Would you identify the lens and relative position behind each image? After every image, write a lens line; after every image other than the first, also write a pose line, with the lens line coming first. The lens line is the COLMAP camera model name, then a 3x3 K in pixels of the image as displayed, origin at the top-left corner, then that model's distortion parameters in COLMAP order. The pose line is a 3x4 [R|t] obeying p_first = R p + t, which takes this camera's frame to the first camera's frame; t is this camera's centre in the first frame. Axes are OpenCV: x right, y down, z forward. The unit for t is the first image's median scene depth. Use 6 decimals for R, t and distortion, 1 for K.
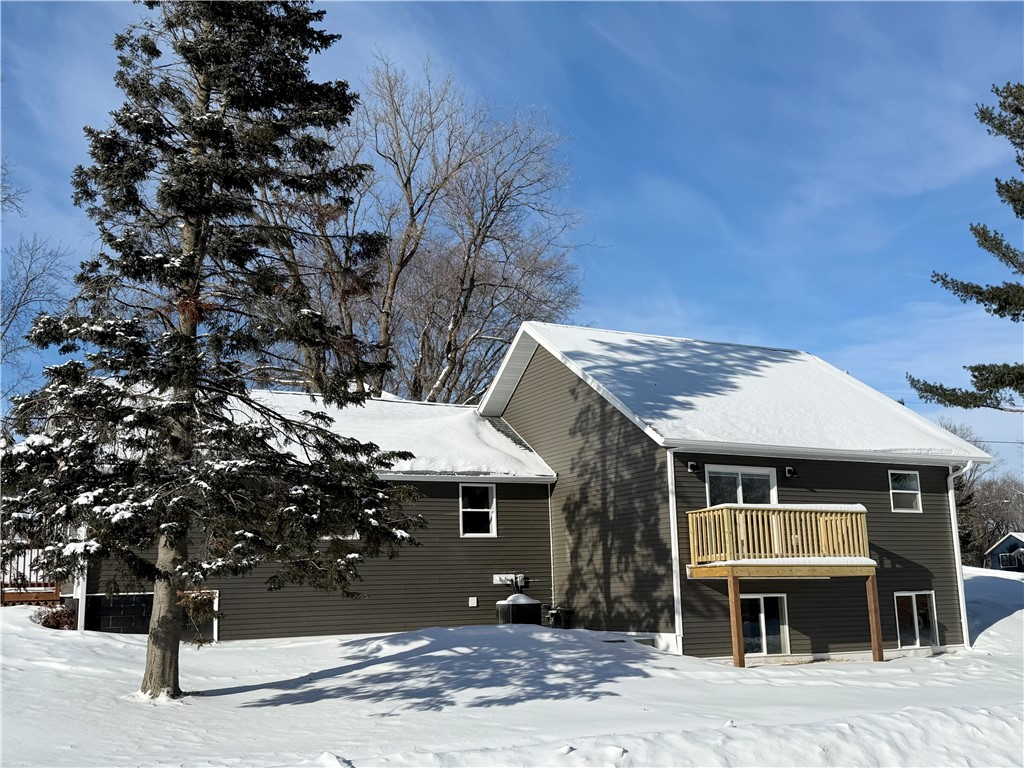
lens RADIAL K [[1061.3, 0, 512.0], [0, 1061.3, 384.0], [0, 0, 1]] dist [0.127123, -0.279604]
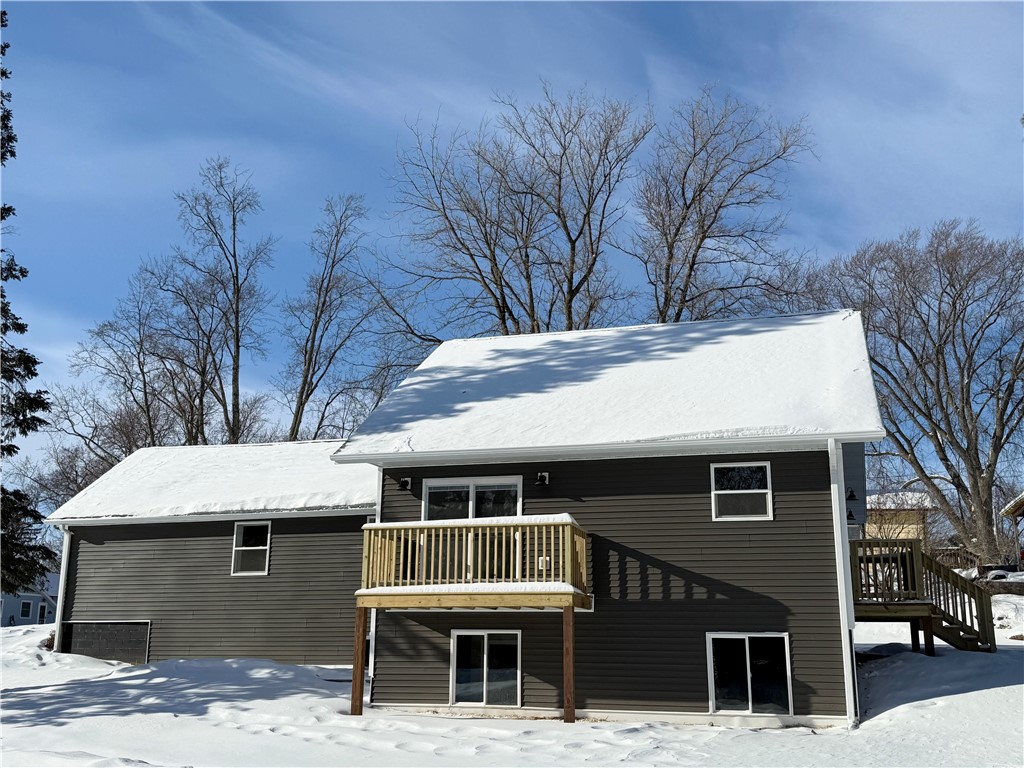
lens RADIAL K [[1047.0, 0, 512.0], [0, 1047.0, 384.0], [0, 0, 1]] dist [0.168955, -0.327119]
pose [[0.721034, -0.141112, -0.678379, 0.782039], [0.111052, 0.989921, -0.087883, 0.077496], [0.683943, -0.011969, 0.729438, 0.399417]]
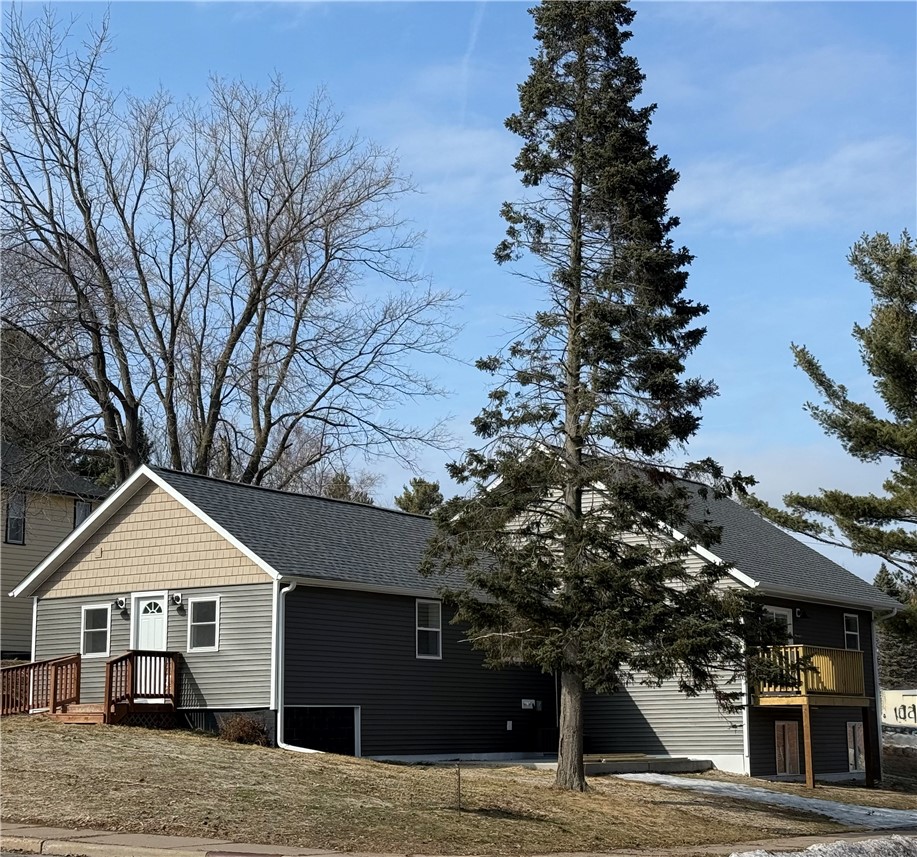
lens RADIAL K [[1791.5, 0, 458.5], [0, 1791.5, 428.5], [0, 0, 1]] dist [0.175964, -0.189268]
pose [[0.878739, 0.095829, 0.467585, -0.937144], [-0.102630, 0.994659, -0.010975, -0.050971], [-0.466139, -0.038344, 0.883880, -0.474843]]
